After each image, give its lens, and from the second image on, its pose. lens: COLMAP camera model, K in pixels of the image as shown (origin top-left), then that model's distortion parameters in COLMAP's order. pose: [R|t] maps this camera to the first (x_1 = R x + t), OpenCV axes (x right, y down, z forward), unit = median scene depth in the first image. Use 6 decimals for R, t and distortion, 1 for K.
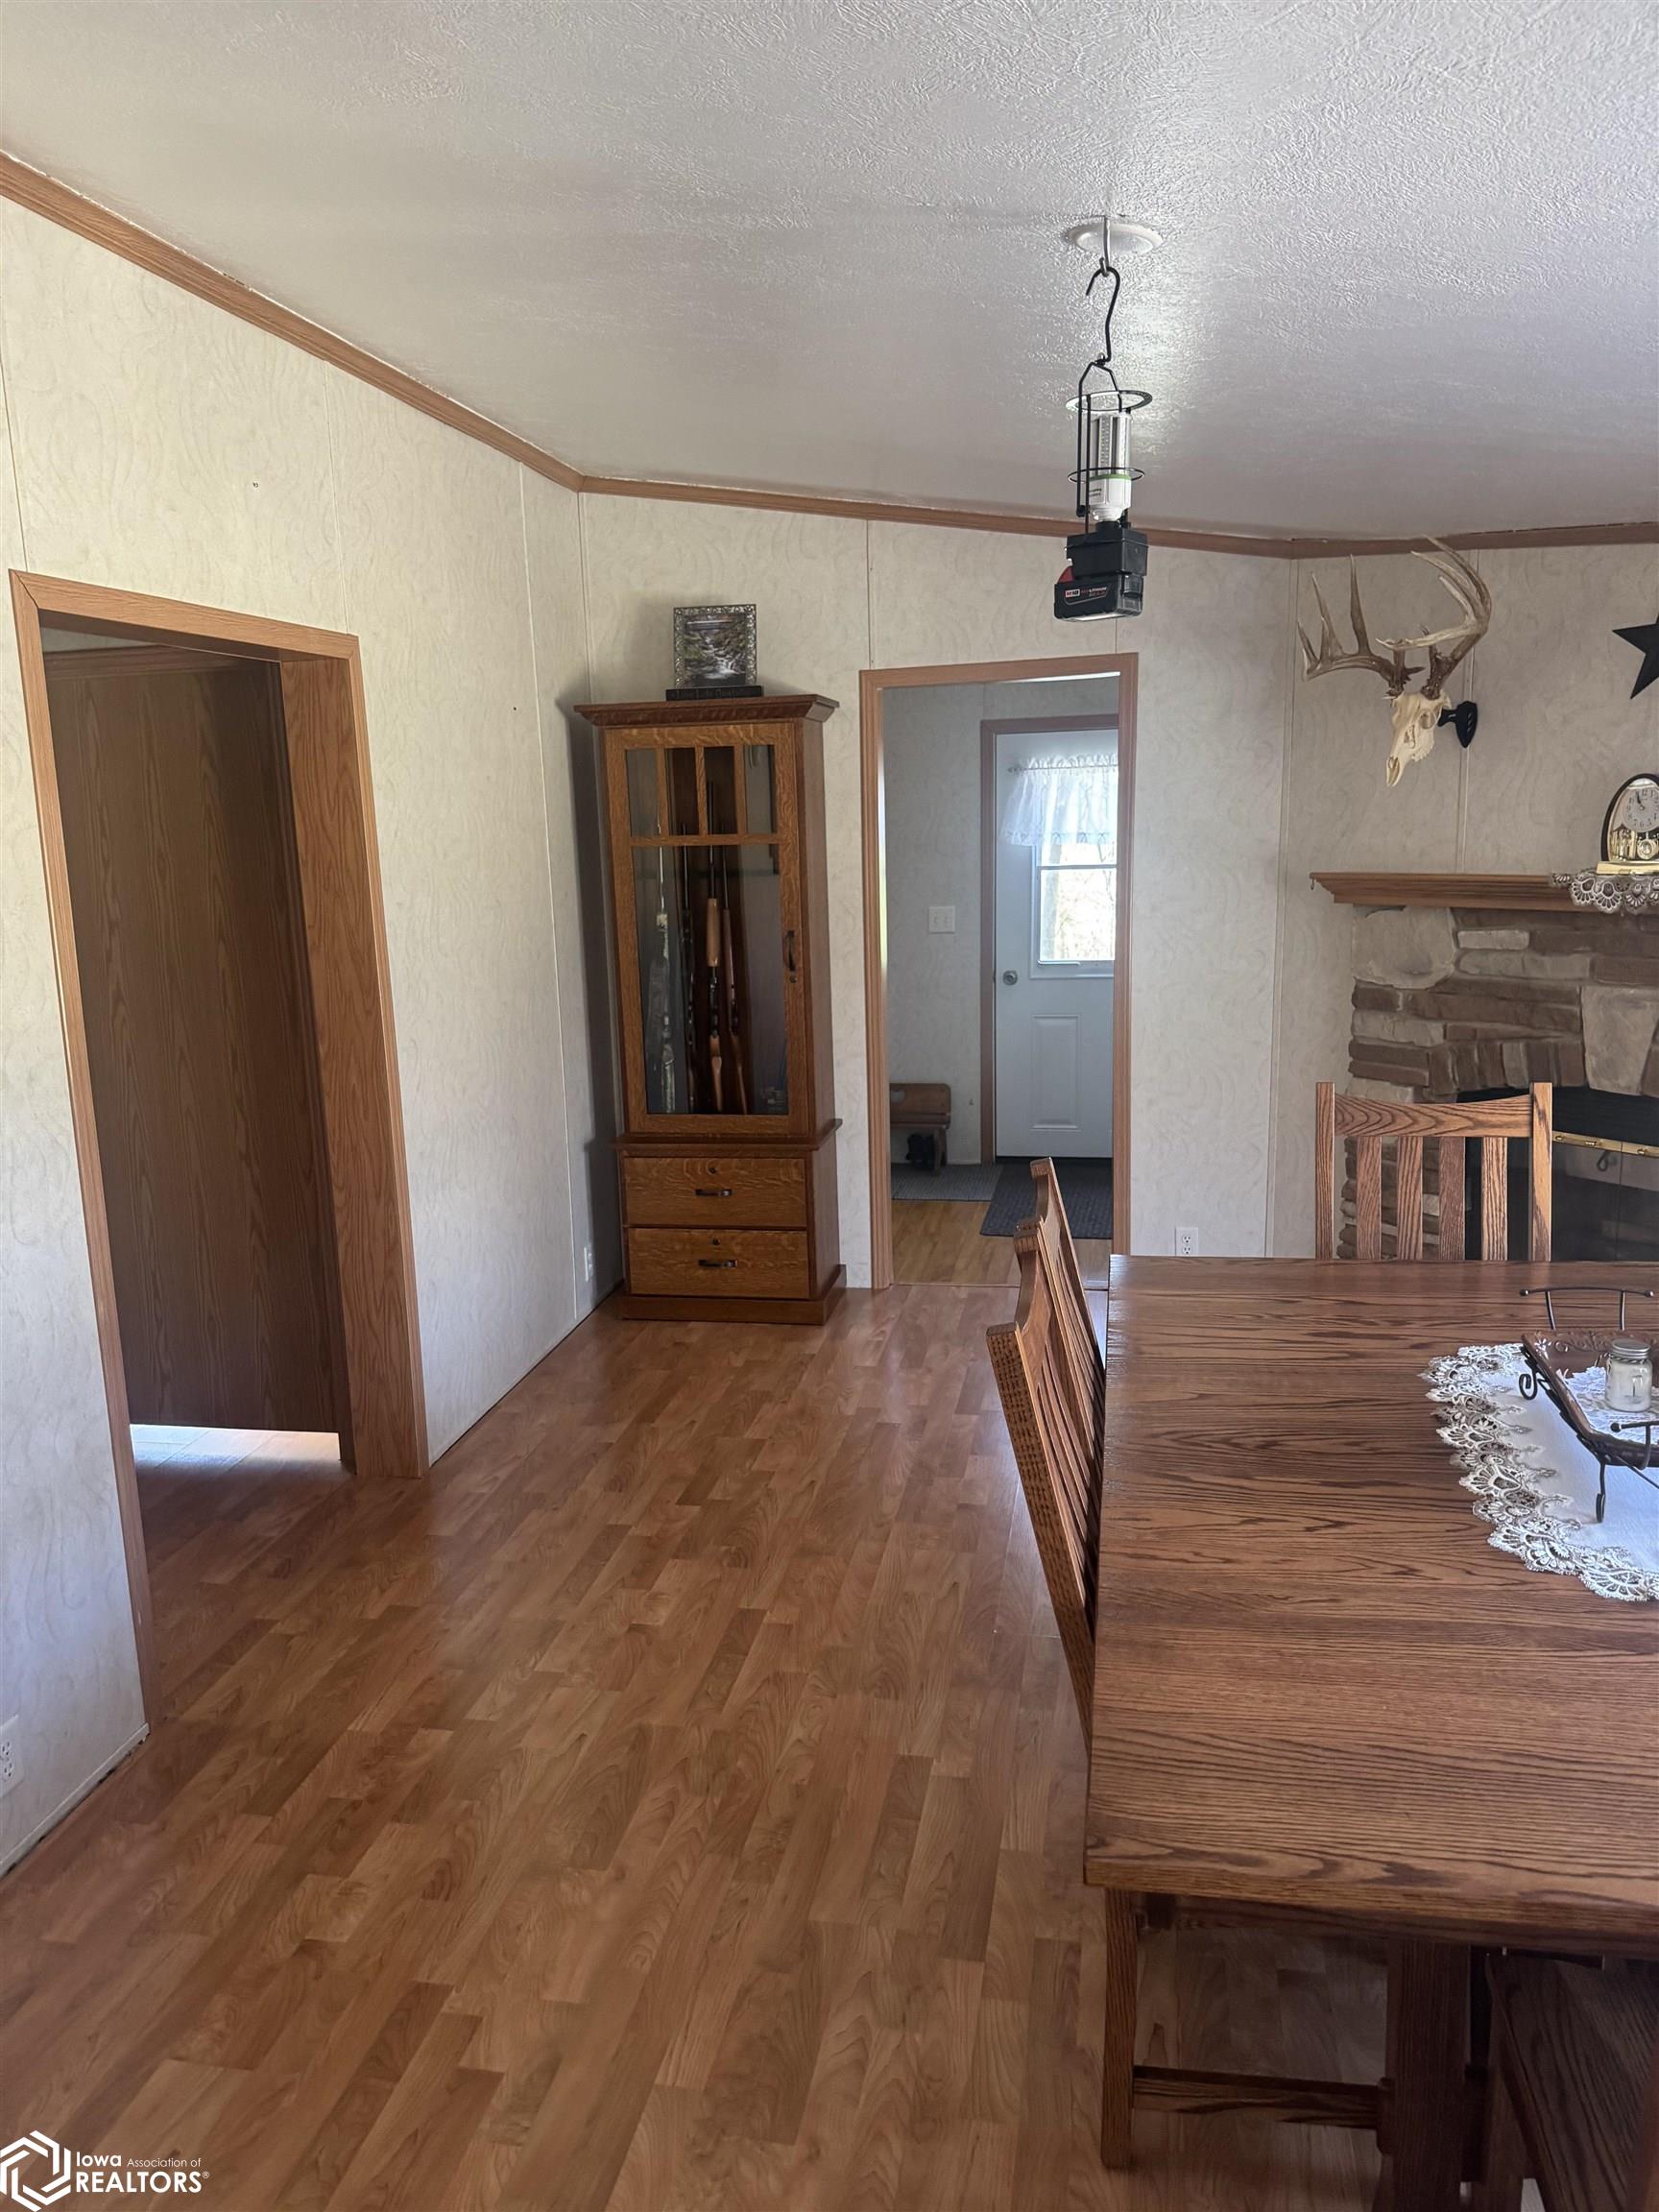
lens RADIAL K [[1546.3, 0, 816.0], [0, 1546.3, 1136.1], [0, 0, 1]] dist [0.125497, -0.209172]
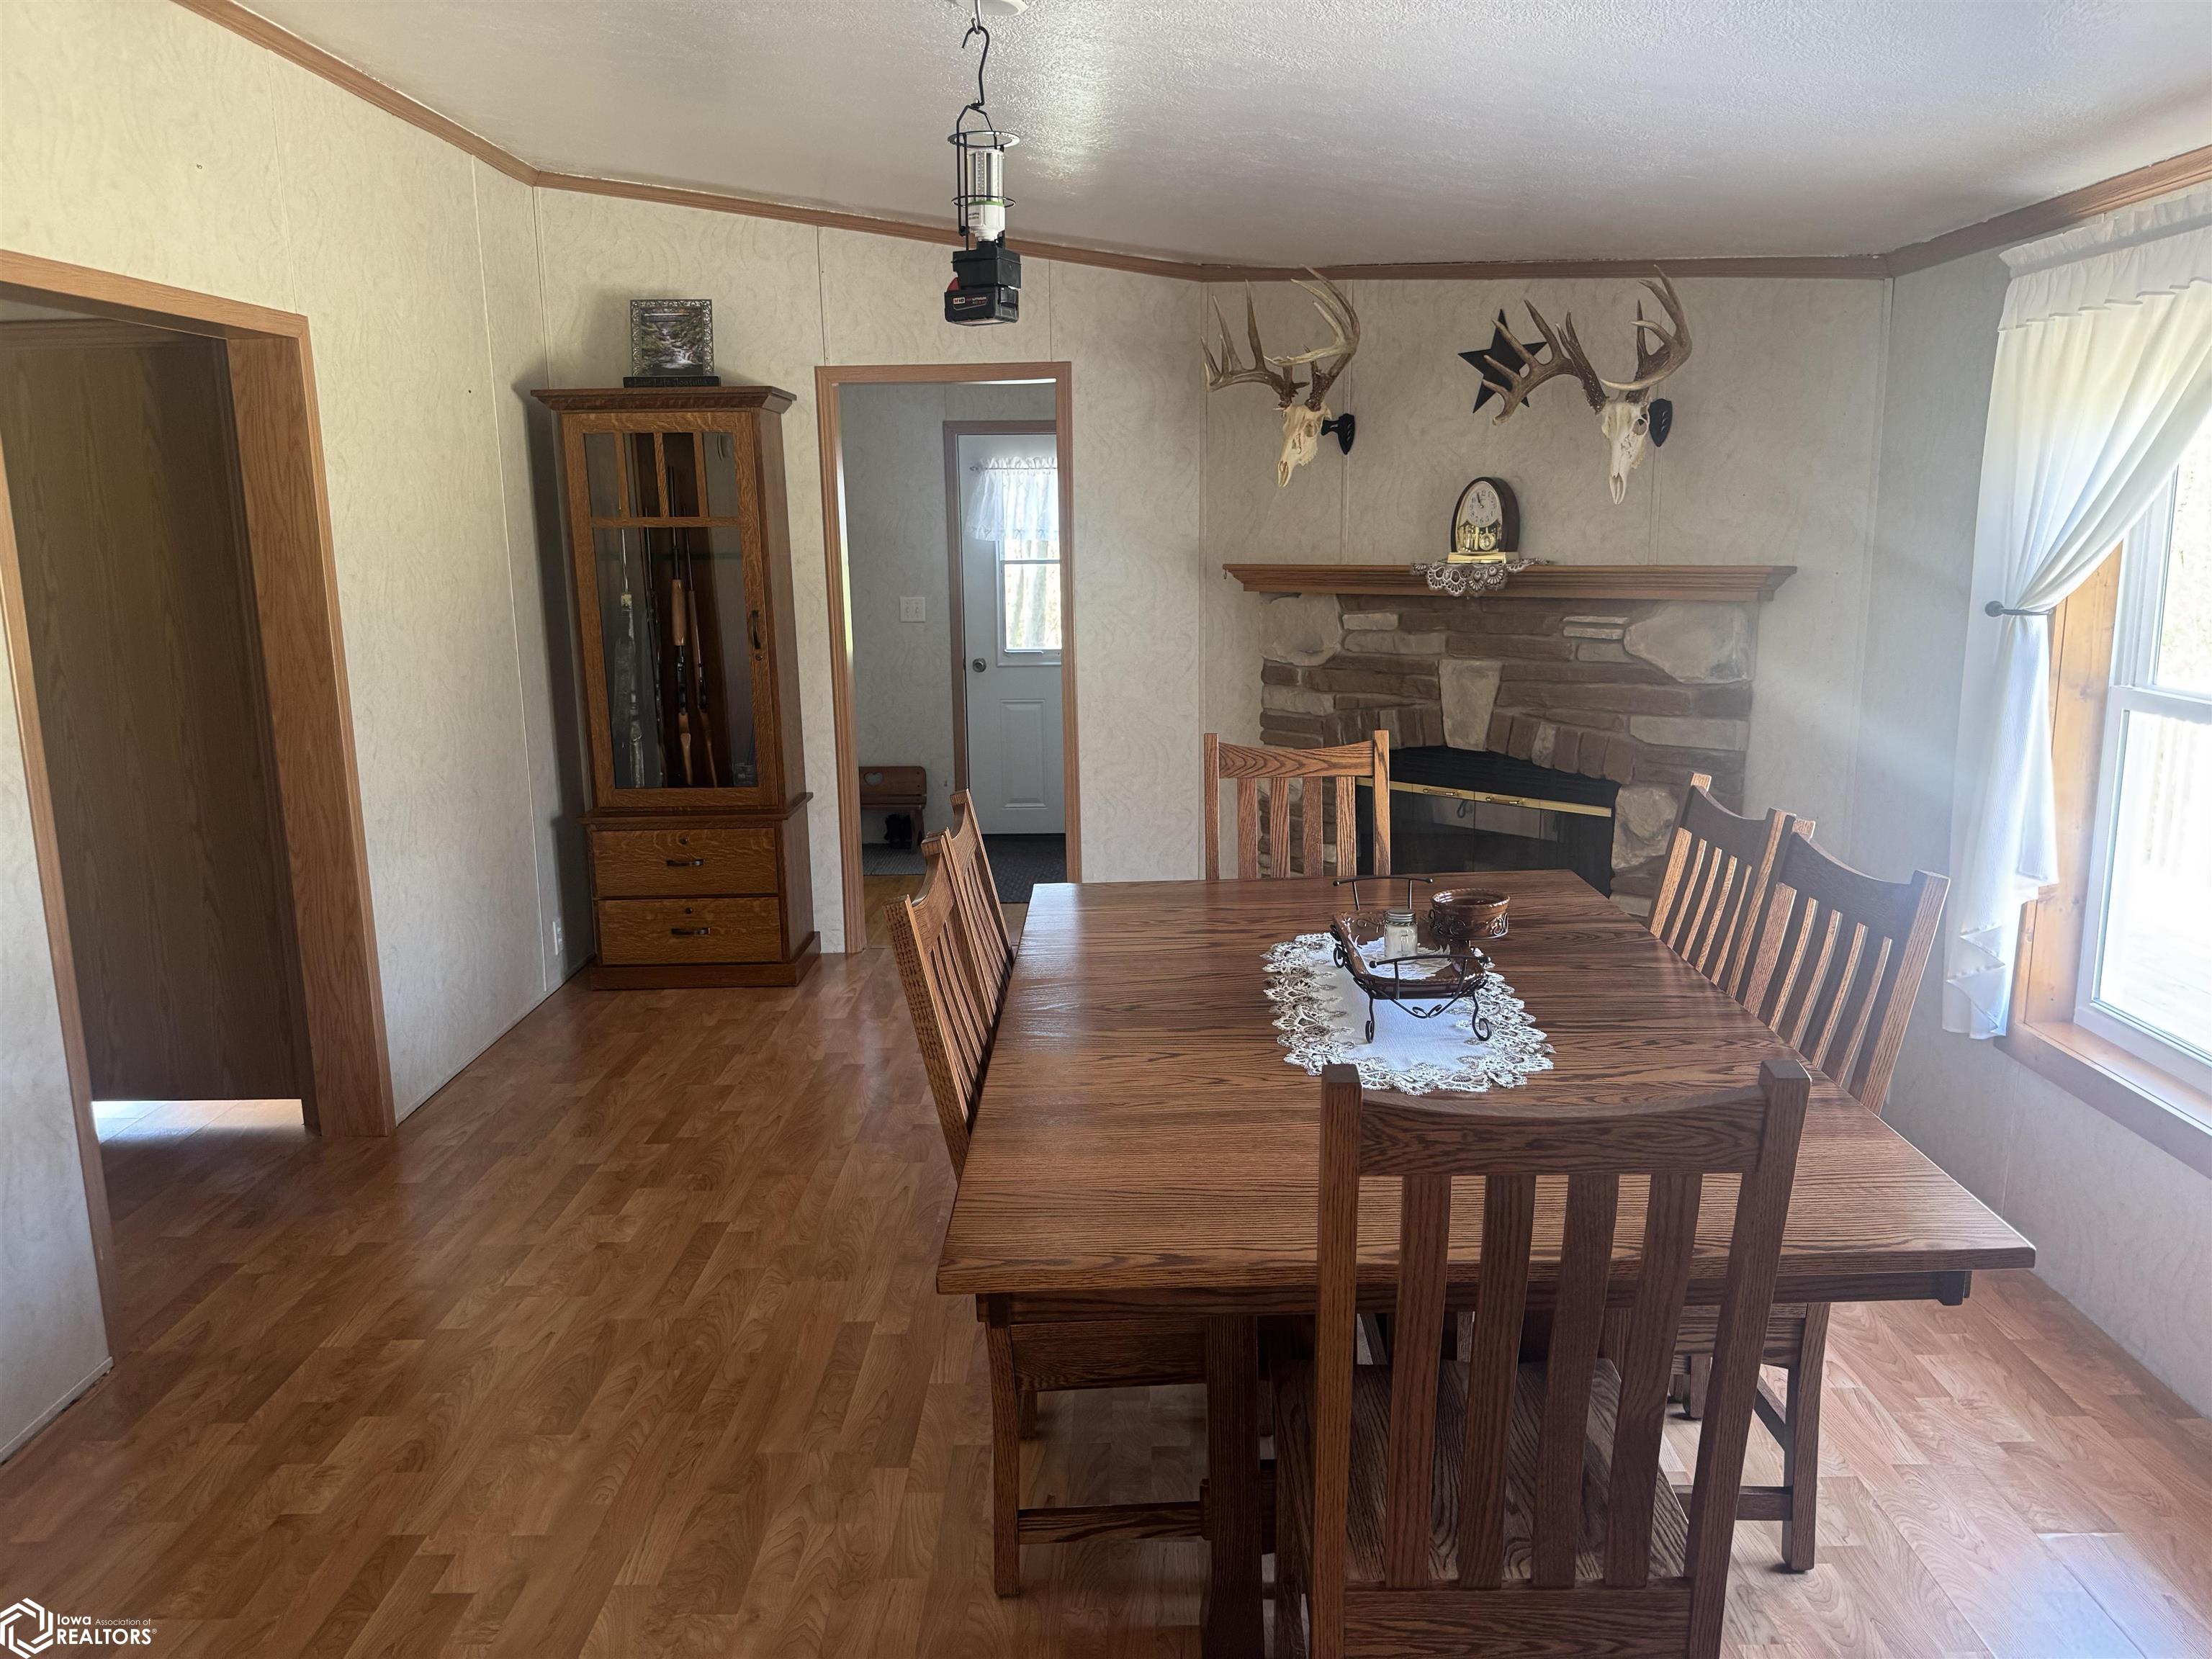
lens RADIAL K [[1697.3, 0, 1158.2], [0, 1697.3, 892.1], [0, 0, 1]] dist [0.097604, -0.147420]
pose [[0.984933, -0.019729, 0.171810, 0.059181], [0.020614, 0.999782, -0.003371, 0.079668], [-0.171706, 0.006862, 0.985124, -0.218901]]
